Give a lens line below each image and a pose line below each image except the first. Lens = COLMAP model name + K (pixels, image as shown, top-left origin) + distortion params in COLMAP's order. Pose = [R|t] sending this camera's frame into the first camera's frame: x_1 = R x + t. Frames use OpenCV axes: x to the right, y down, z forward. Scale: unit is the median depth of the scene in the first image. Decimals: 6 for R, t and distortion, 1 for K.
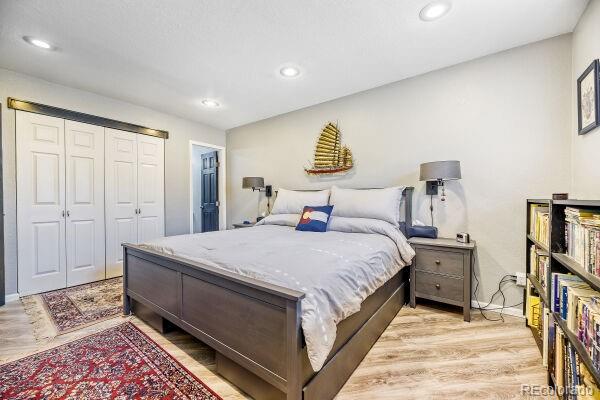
lens RADIAL K [[242.1, 0, 303.9], [0, 242.1, 201.3], [0, 0, 1]] dist [0.020316, -0.001659]
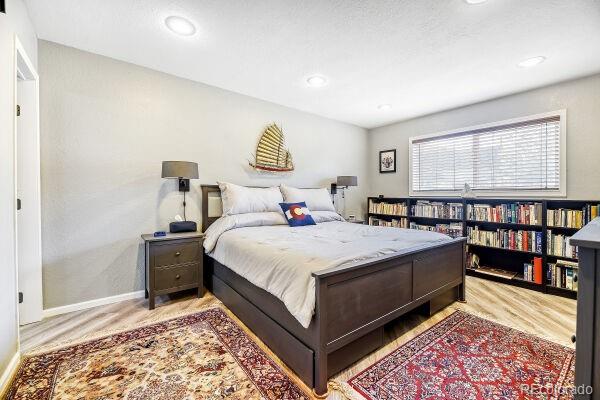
lens RADIAL K [[242.1, 0, 304.6], [0, 242.1, 199.1], [0, 0, 1]] dist [0.020316, -0.001659]
pose [[0.266744, -0.010635, 0.963709, -0.904177], [0.000928, 0.999941, 0.010778, -0.007579], [-0.963767, -0.001980, 0.266738, 0.615624]]
